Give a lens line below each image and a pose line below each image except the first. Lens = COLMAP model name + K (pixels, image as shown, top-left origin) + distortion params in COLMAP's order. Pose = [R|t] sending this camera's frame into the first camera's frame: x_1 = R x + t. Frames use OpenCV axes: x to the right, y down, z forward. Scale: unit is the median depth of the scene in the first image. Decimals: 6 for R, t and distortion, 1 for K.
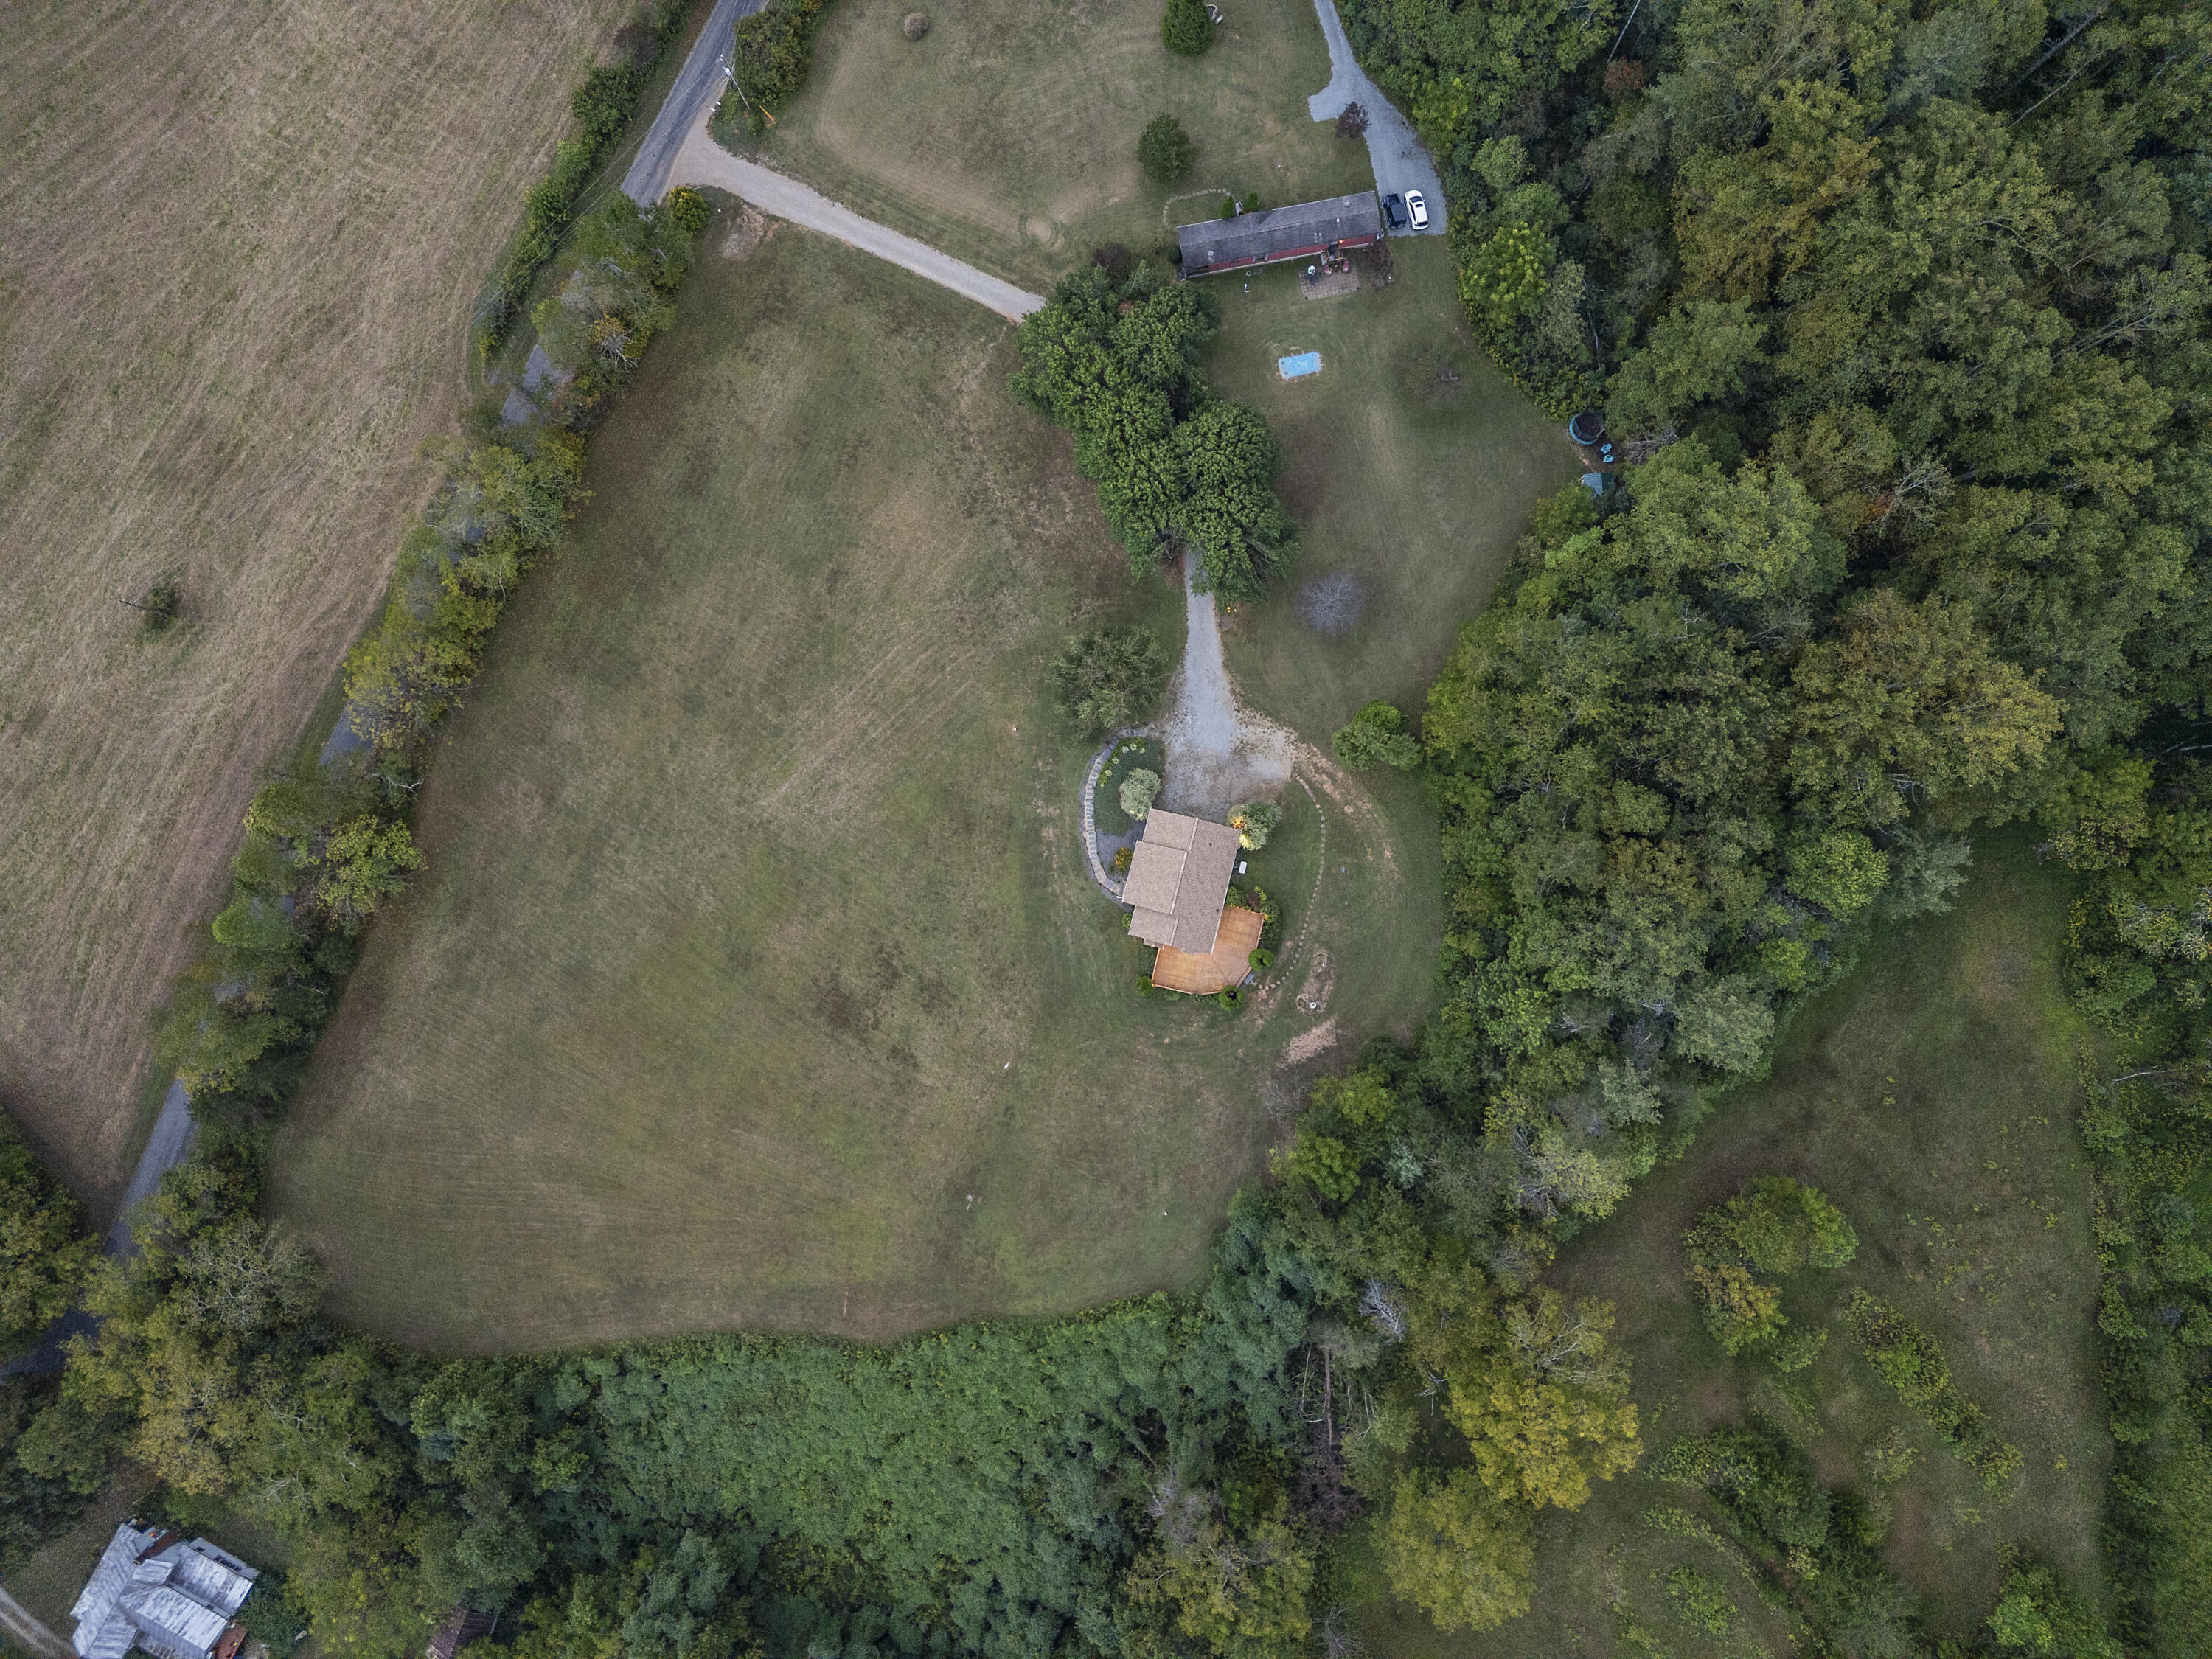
lens RADIAL K [[1580.8, 0, 1106.0], [0, 1580.8, 829.5], [0, 0, 1]] dist [0.089190, -0.107998]
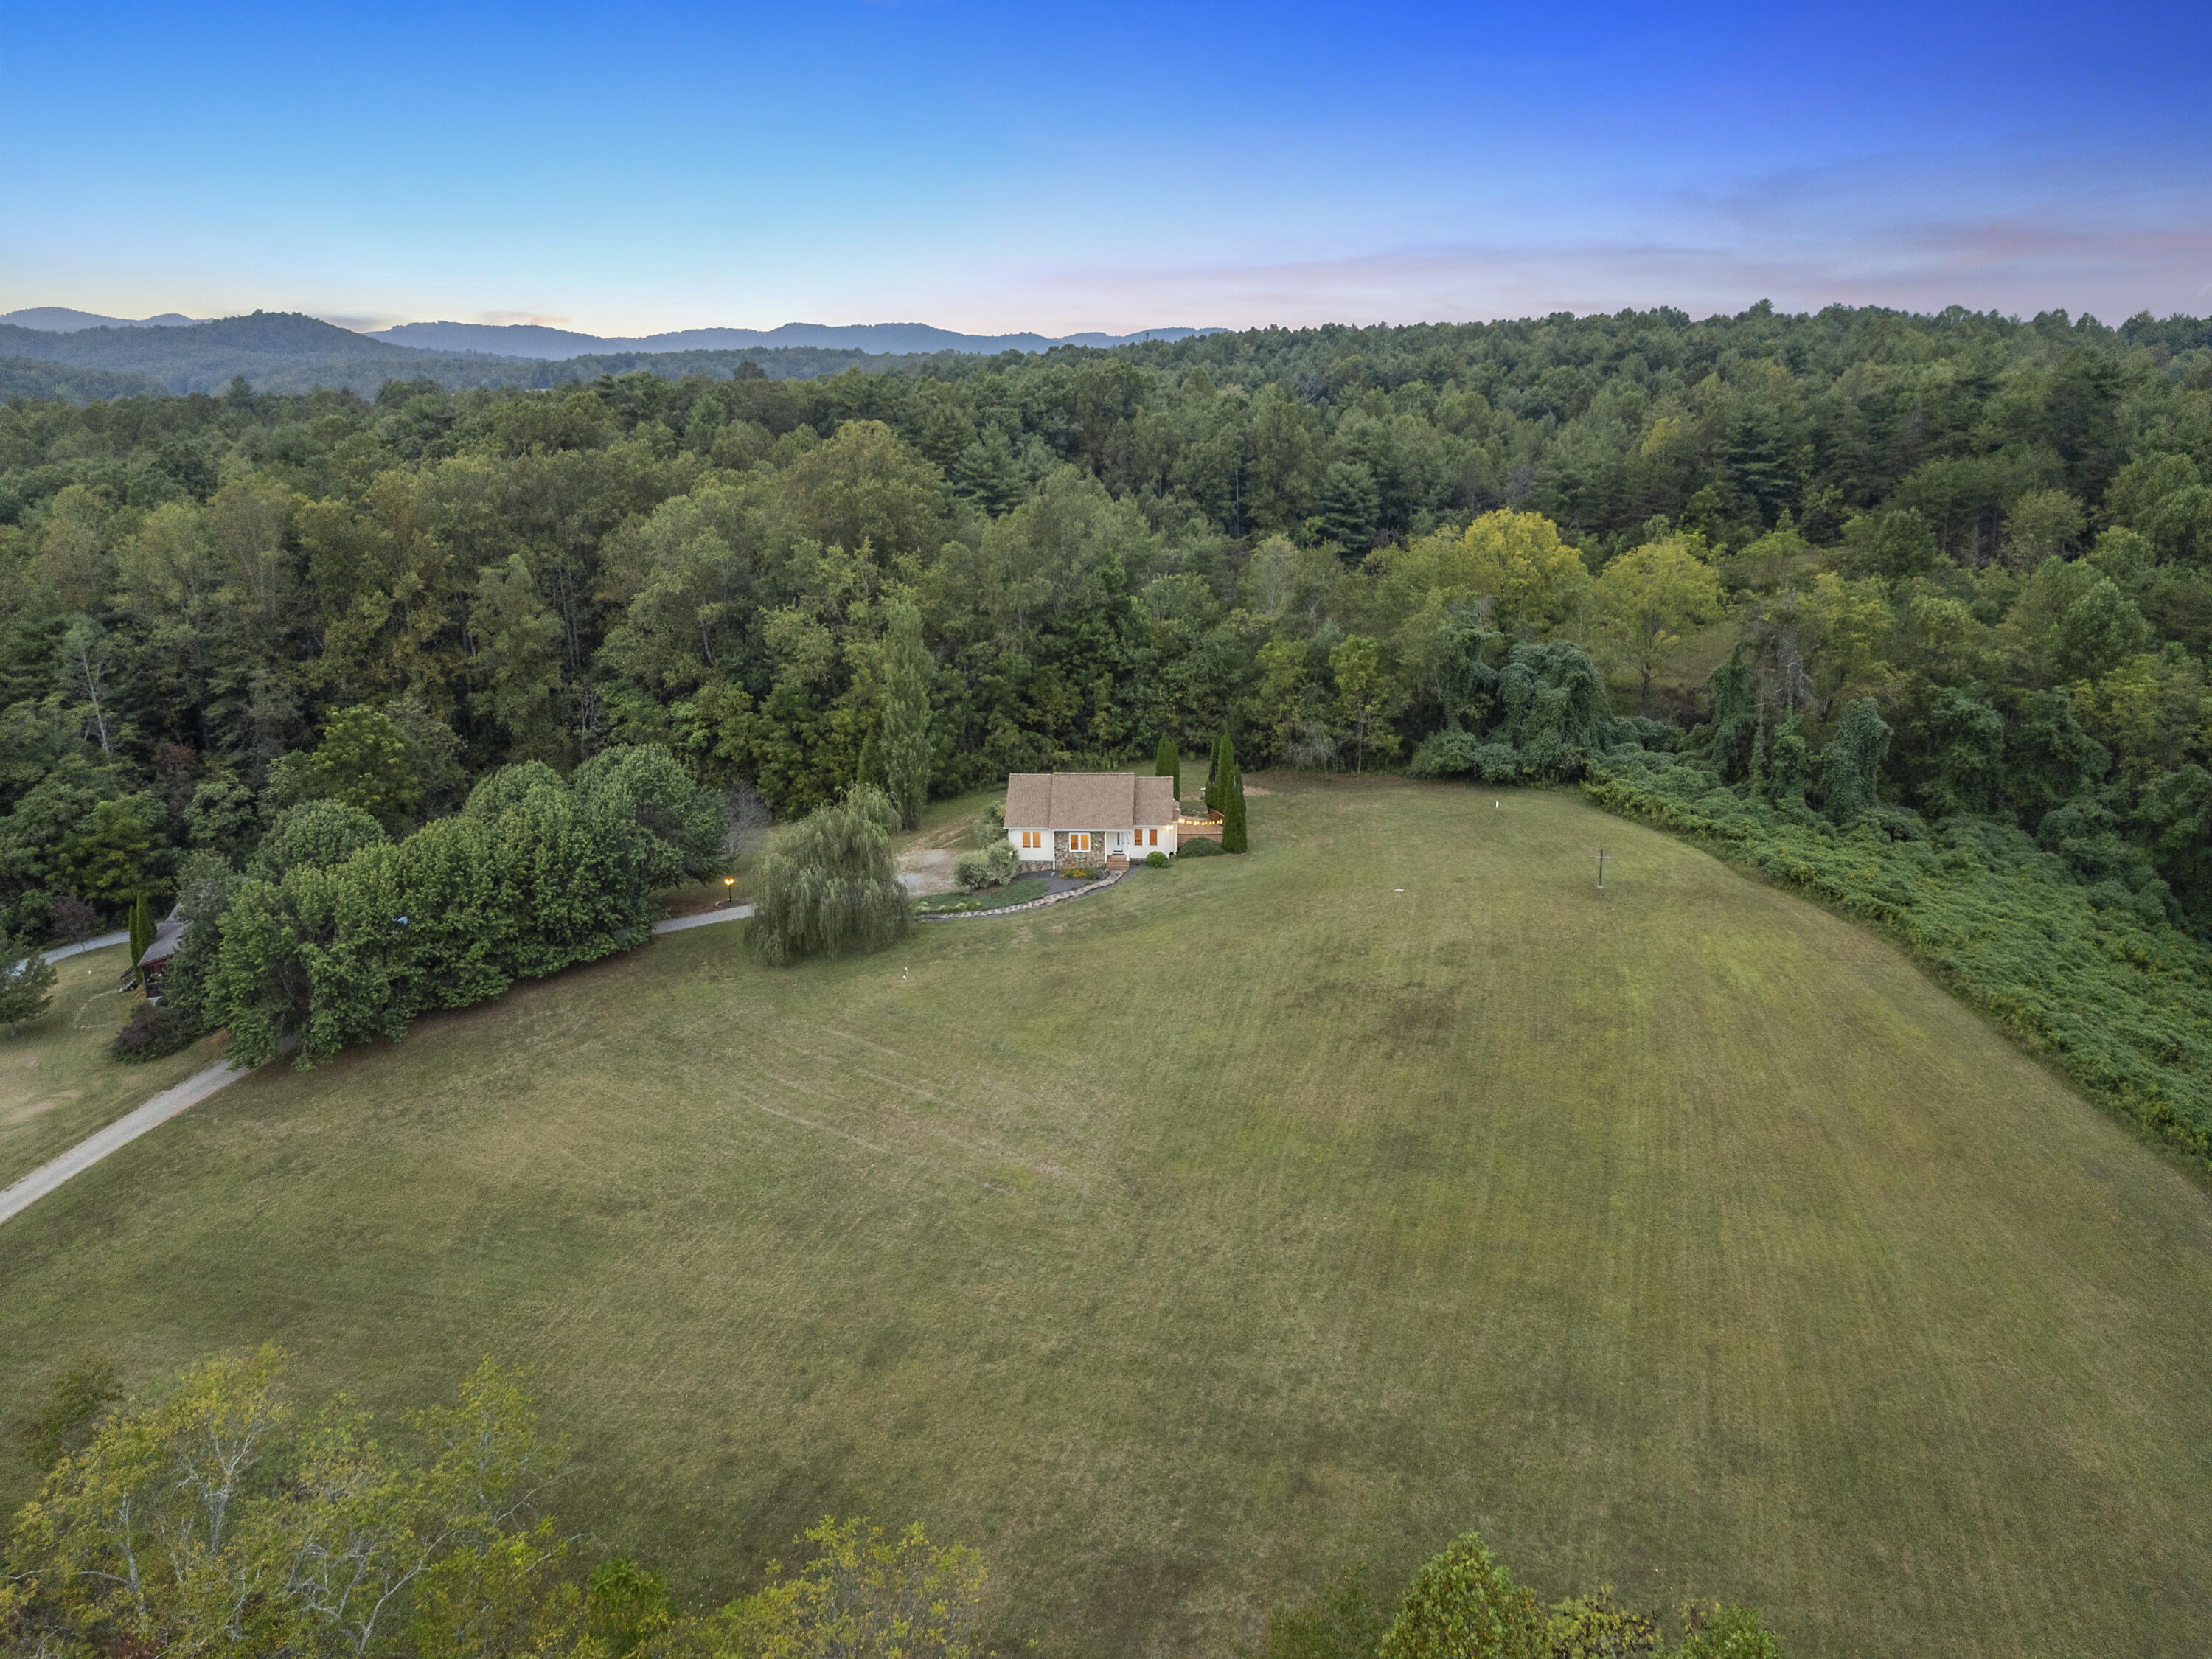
lens RADIAL K [[1580.8, 0, 1106.0], [0, 1580.8, 829.5], [0, 0, 1]] dist [0.089190, -0.107998]
pose [[-0.185076, -0.227533, 0.956021, -0.641900], [0.982654, -0.031181, 0.182810, -0.094132], [-0.011786, 0.973271, 0.229357, 0.757883]]
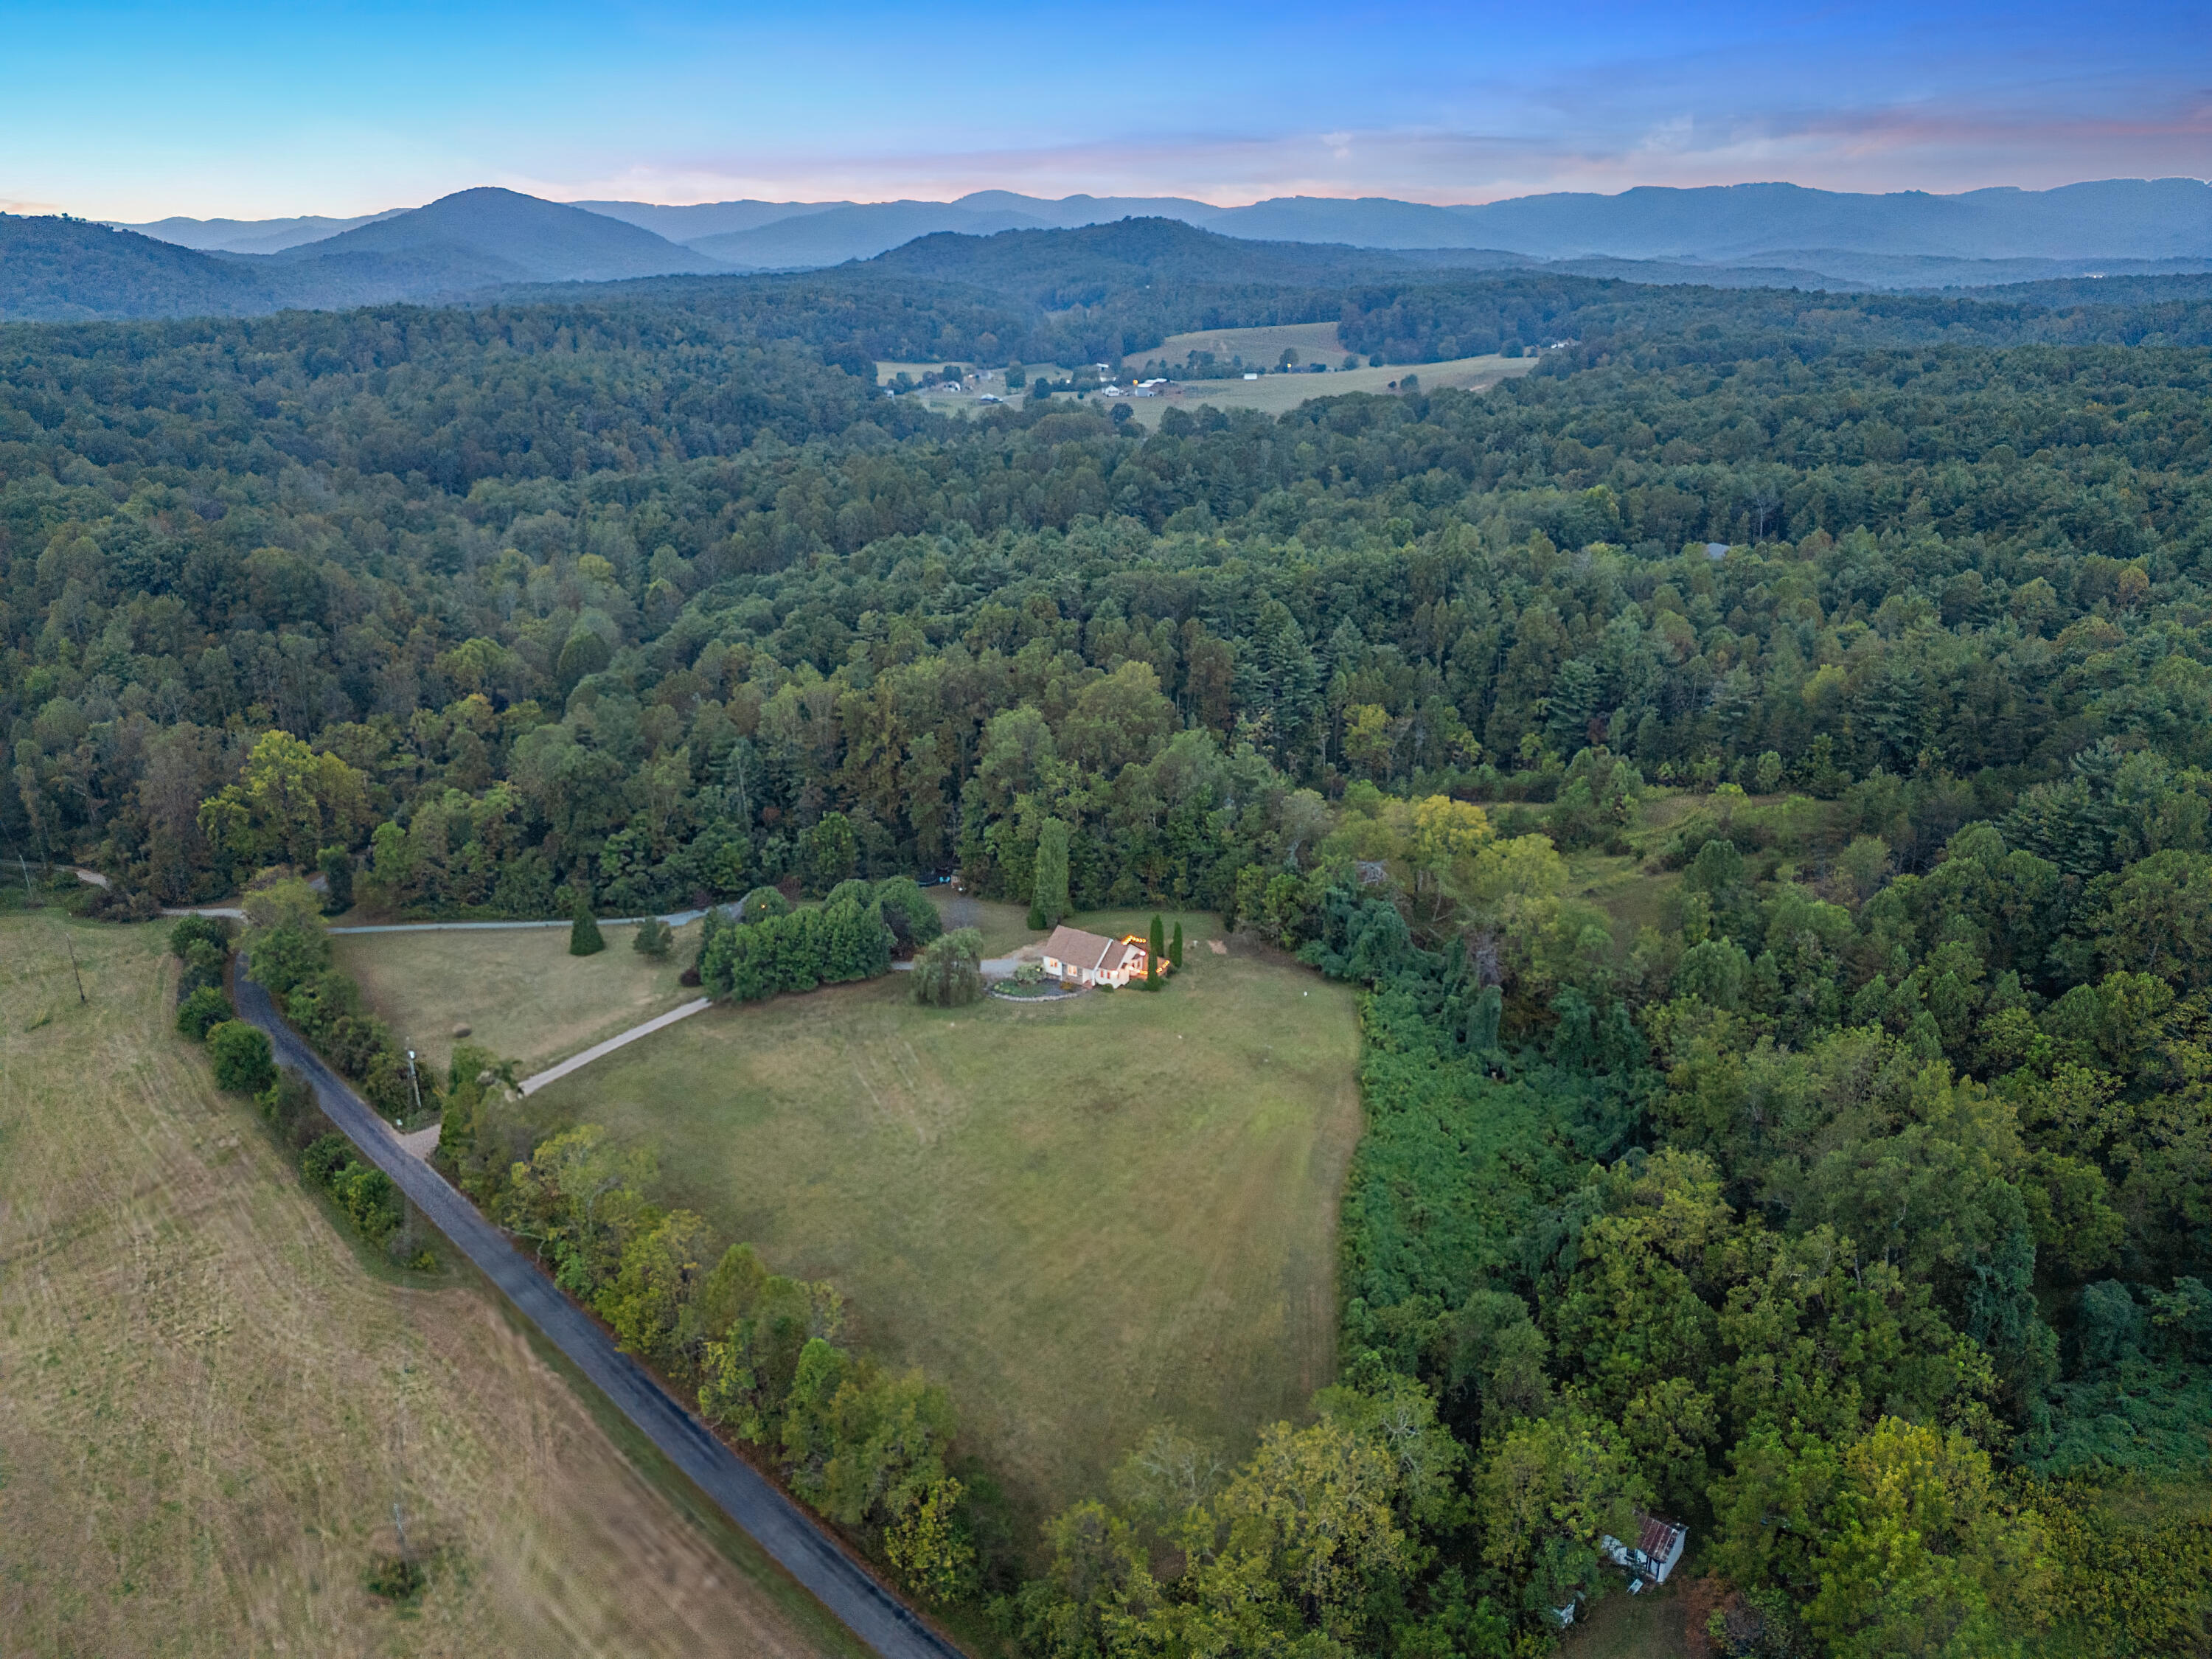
lens RADIAL K [[1580.8, 0, 1106.0], [0, 1580.8, 829.5], [0, 0, 1]] dist [0.089190, -0.107998]
pose [[0.315013, -0.297404, 0.901287, -1.164961], [0.948583, 0.129612, -0.288774, 0.424984], [-0.030935, 0.945913, 0.322941, 0.366002]]
